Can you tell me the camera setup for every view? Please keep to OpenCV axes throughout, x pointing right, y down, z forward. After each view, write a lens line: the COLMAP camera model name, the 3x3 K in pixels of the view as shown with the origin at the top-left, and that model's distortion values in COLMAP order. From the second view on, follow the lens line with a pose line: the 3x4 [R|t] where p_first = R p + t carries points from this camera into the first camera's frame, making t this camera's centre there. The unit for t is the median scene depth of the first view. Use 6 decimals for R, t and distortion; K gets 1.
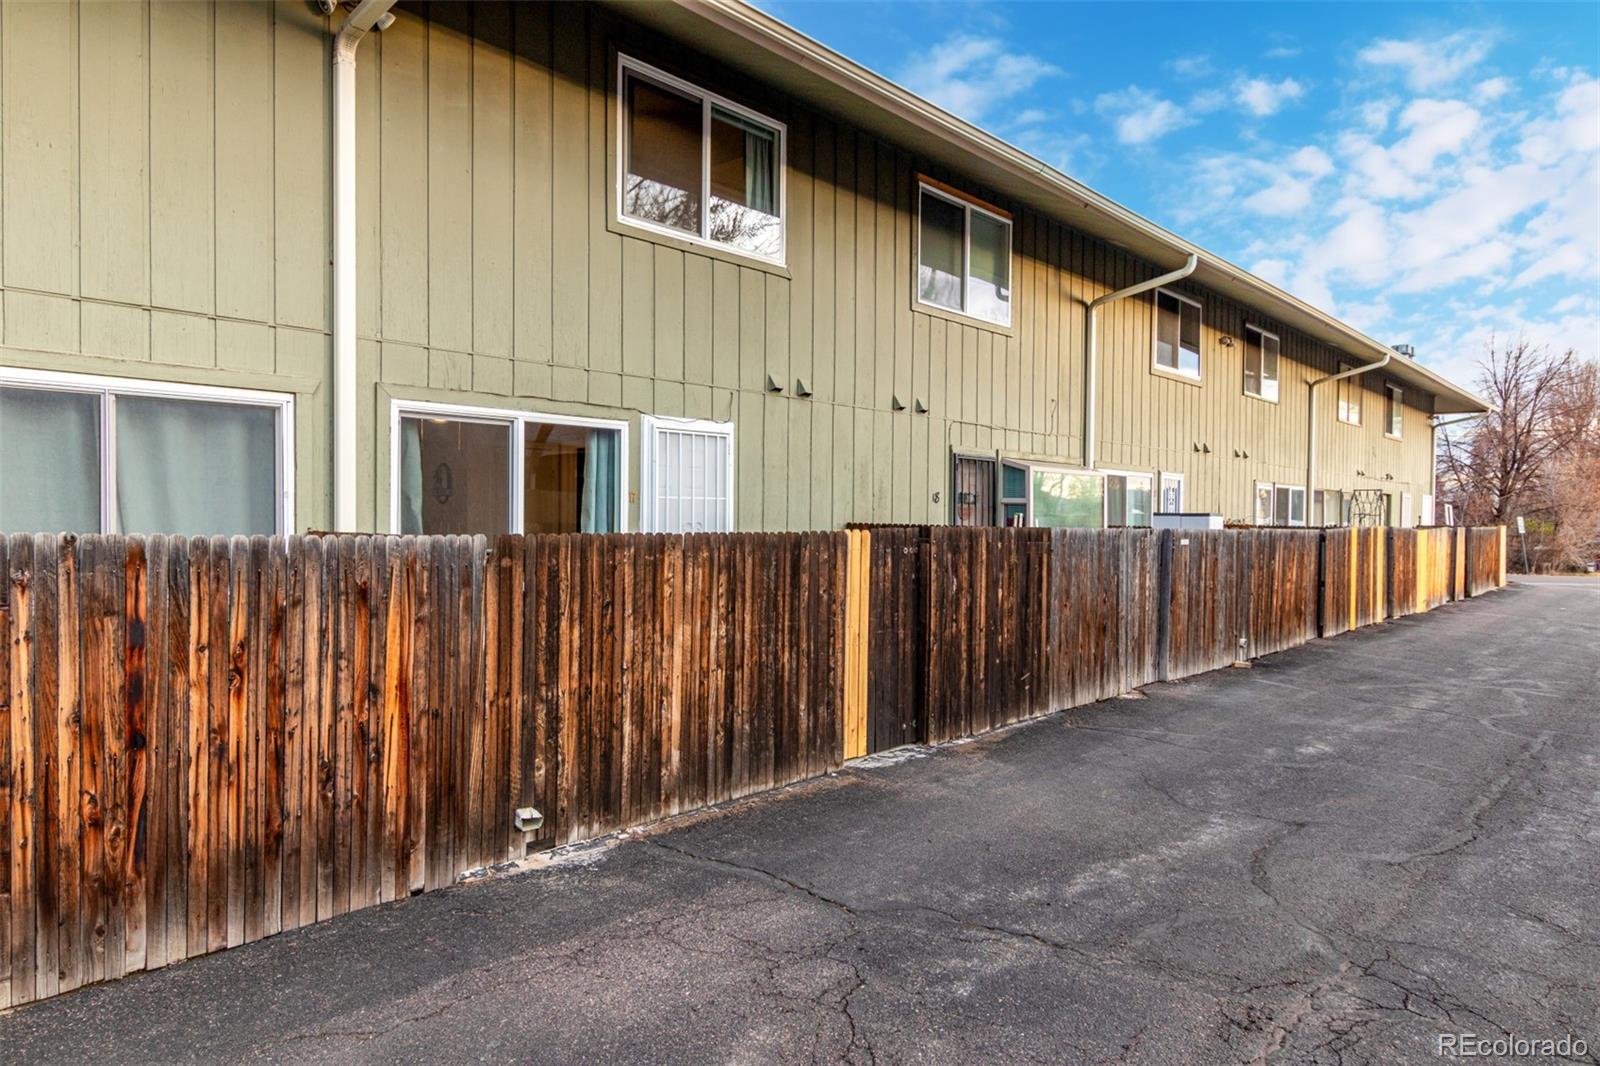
lens RADIAL K [[966.7, 0, 806.2], [0, 966.7, 532.9], [0, 0, 1]] dist [-0.002680, 0.005227]
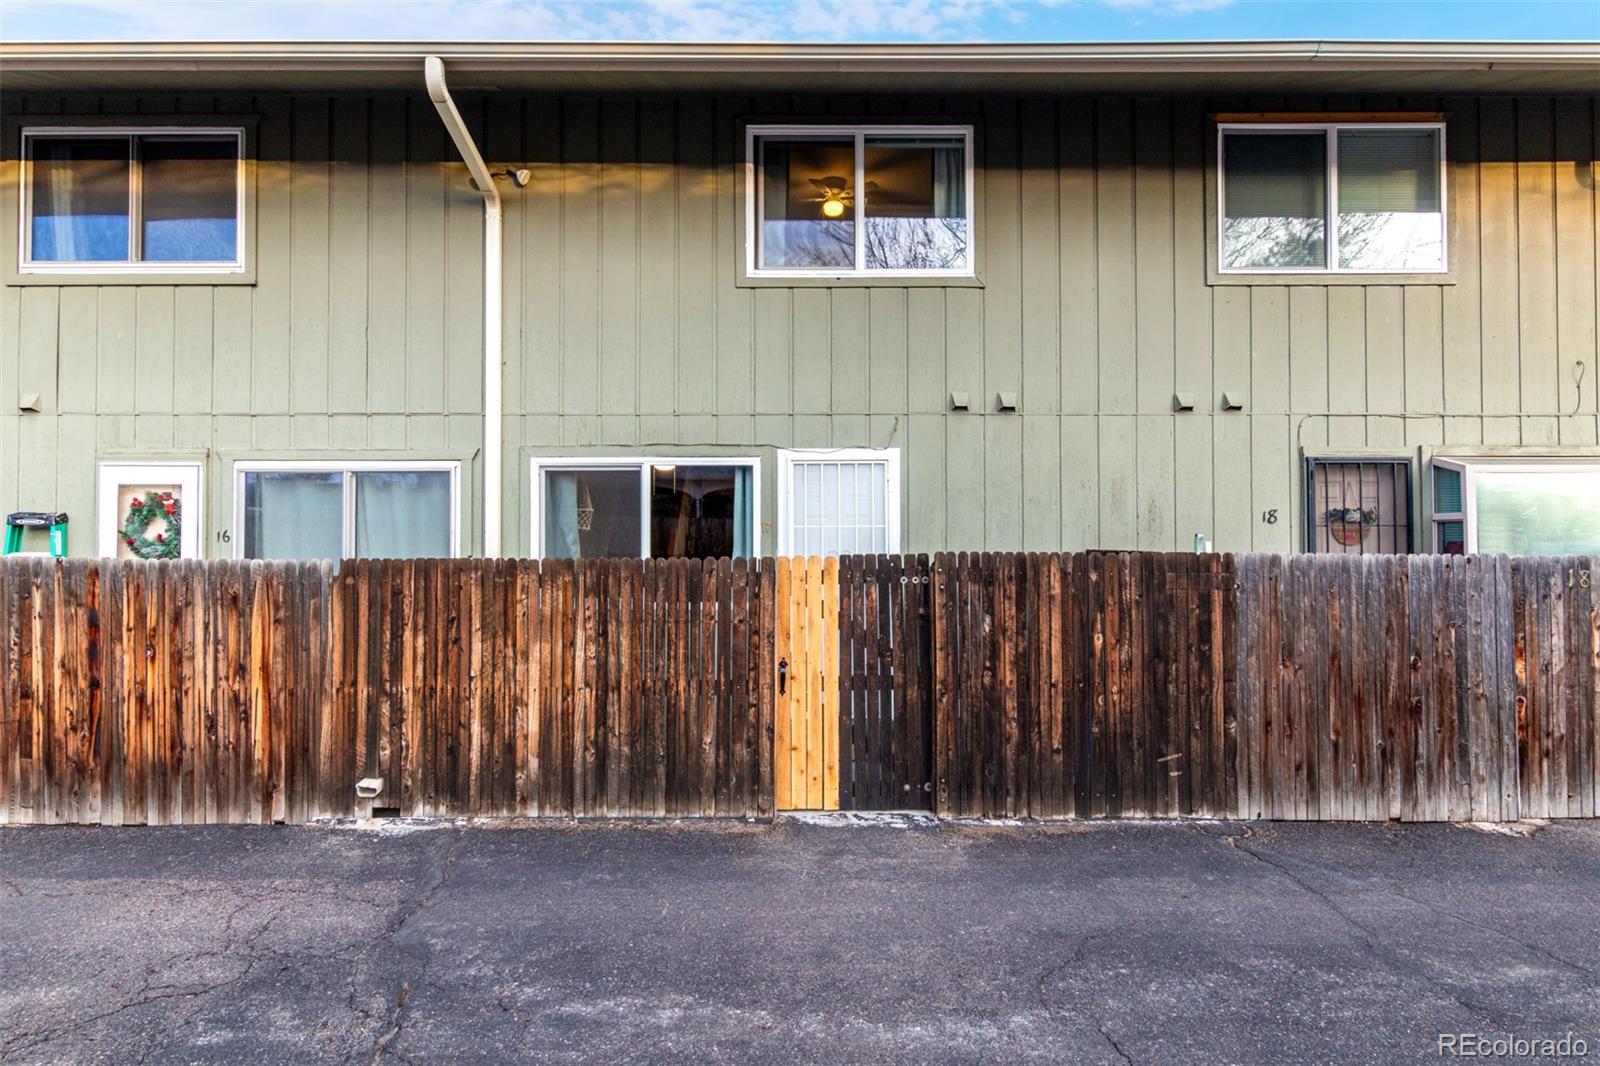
lens RADIAL K [[860.0, 0, 832.7], [0, 860.0, 536.0], [0, 0, 1]] dist [0.006992, -0.000615]
pose [[0.694308, -0.021026, -0.719371, 0.791739], [-0.003316, 0.999469, -0.032414, 0.004920], [0.719670, 0.024891, 0.693870, 0.552852]]
